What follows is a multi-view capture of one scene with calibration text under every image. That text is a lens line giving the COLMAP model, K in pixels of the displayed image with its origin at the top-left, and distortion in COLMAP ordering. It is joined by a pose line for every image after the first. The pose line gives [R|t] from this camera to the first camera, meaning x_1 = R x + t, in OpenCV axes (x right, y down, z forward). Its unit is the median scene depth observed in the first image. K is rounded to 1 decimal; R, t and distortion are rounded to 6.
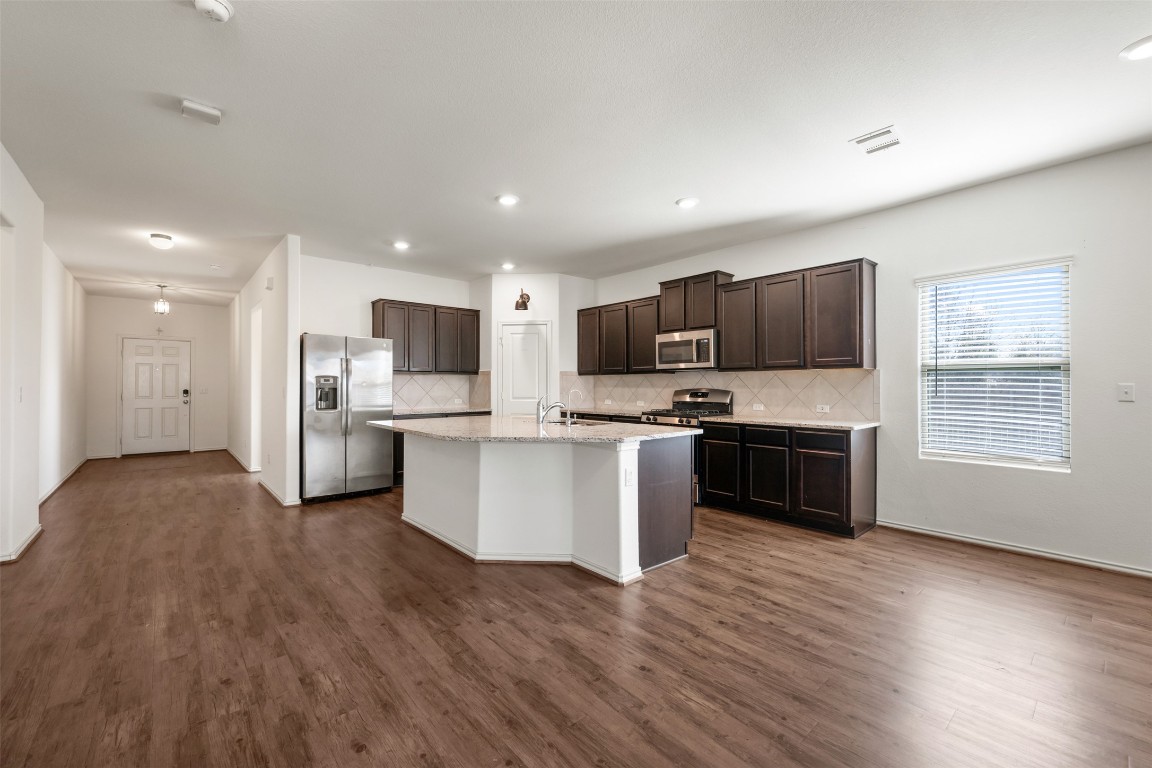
lens RADIAL K [[471.7, 0, 574.9], [0, 471.7, 380.5], [0, 0, 1]] dist [-0.002793, -0.000440]
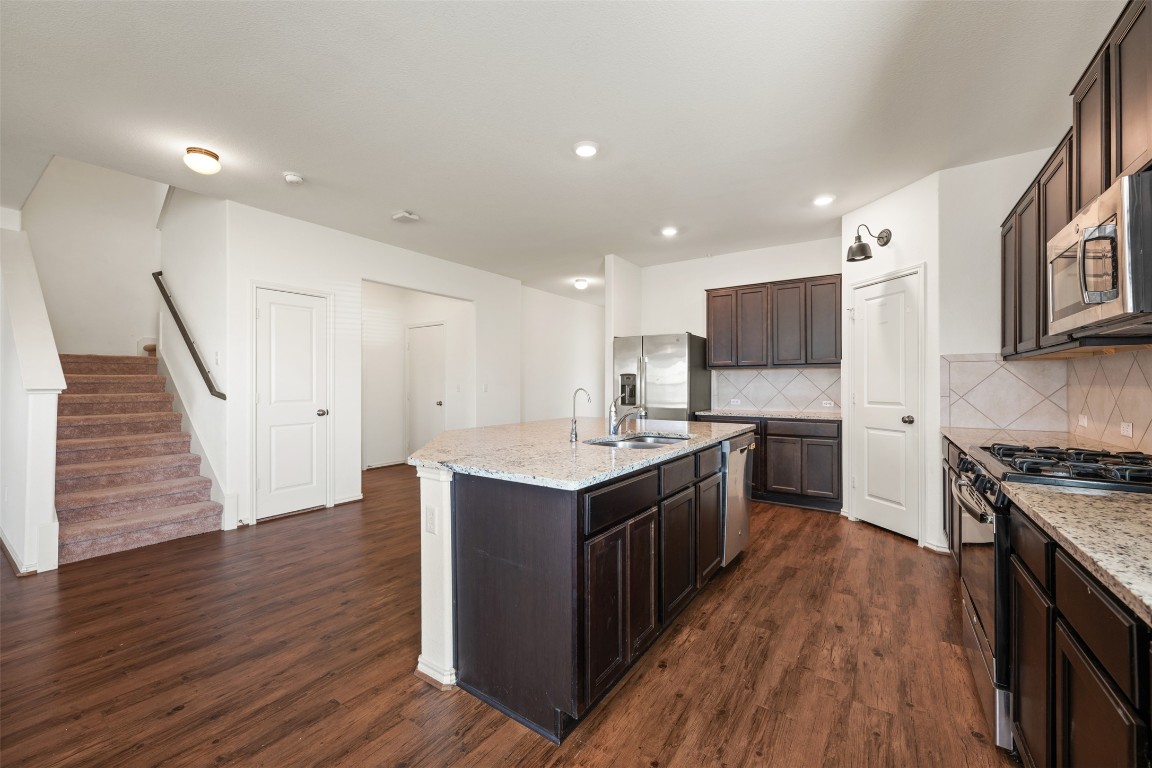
lens RADIAL K [[453.6, 0, 576.2], [0, 453.6, 387.1], [0, 0, 1]] dist [-0.001189, -0.000278]
pose [[0.250666, 0.006404, -0.968053, 0.470087], [0.011739, 0.999884, 0.009655, 0.008656], [0.968003, -0.013784, 0.250561, 0.627507]]
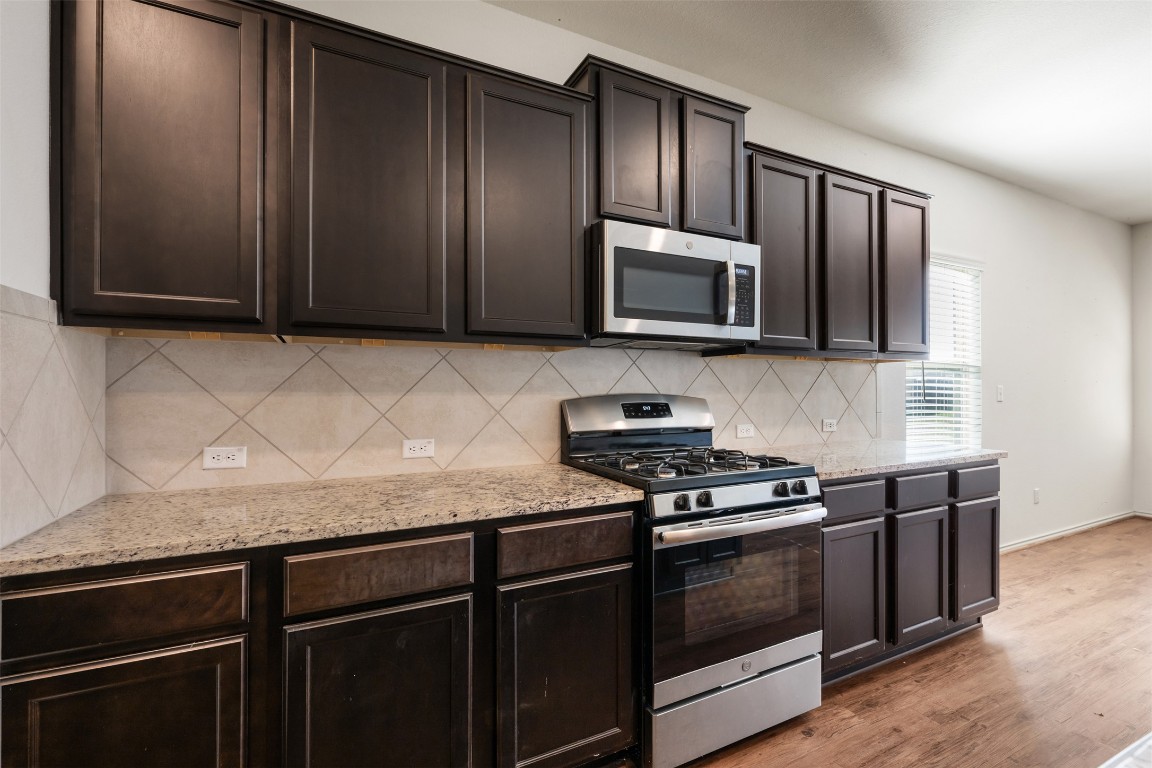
lens RADIAL K [[507.1, 0, 577.1], [0, 507.1, 386.0], [0, 0, 1]] dist [0.004136, -0.000008]
pose [[0.247685, 0.002661, 0.968837, -0.167178], [-0.012393, 0.999923, 0.000422, 0.012372], [-0.968761, -0.012112, 0.247699, 1.051833]]
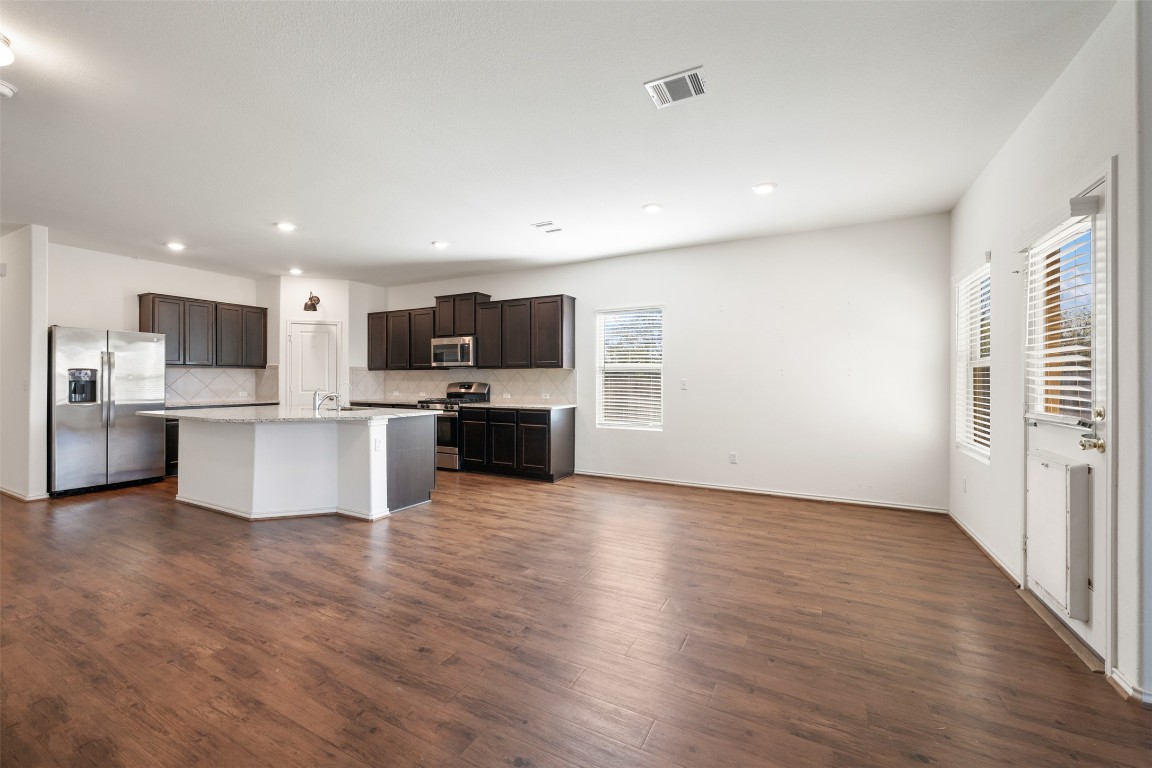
lens RADIAL K [[453.6, 0, 574.6], [0, 453.6, 379.4], [0, 0, 1]] dist [-0.001189, -0.000278]
pose [[0.931724, 0.004112, 0.363145, 0.101074], [-0.007756, 0.999933, 0.008576, -0.003191], [-0.363086, -0.010807, 0.931693, -0.283571]]
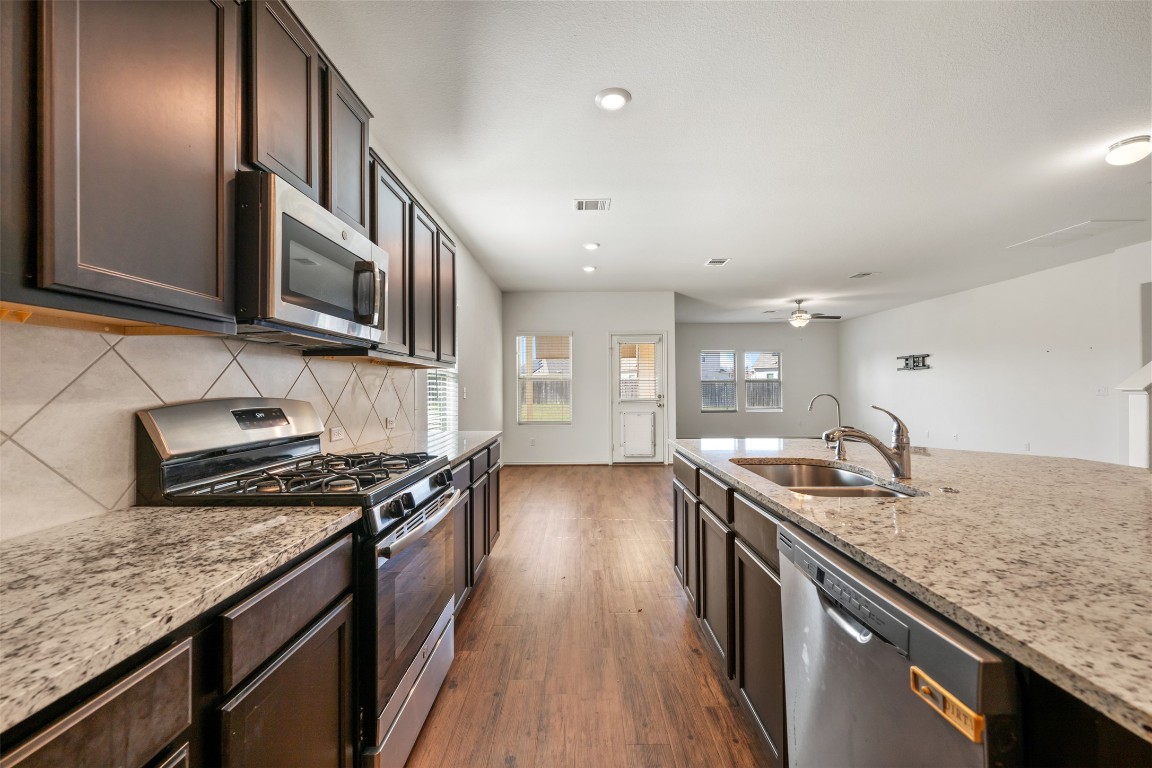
lens RADIAL K [[453.6, 0, 579.1], [0, 453.6, 383.7], [0, 0, 1]] dist [-0.001189, -0.000278]
pose [[-0.750822, 0.011898, 0.660398, -0.103012], [-0.001860, 0.999796, -0.020127, 0.014908], [-0.660502, -0.016340, -0.750646, 1.200316]]
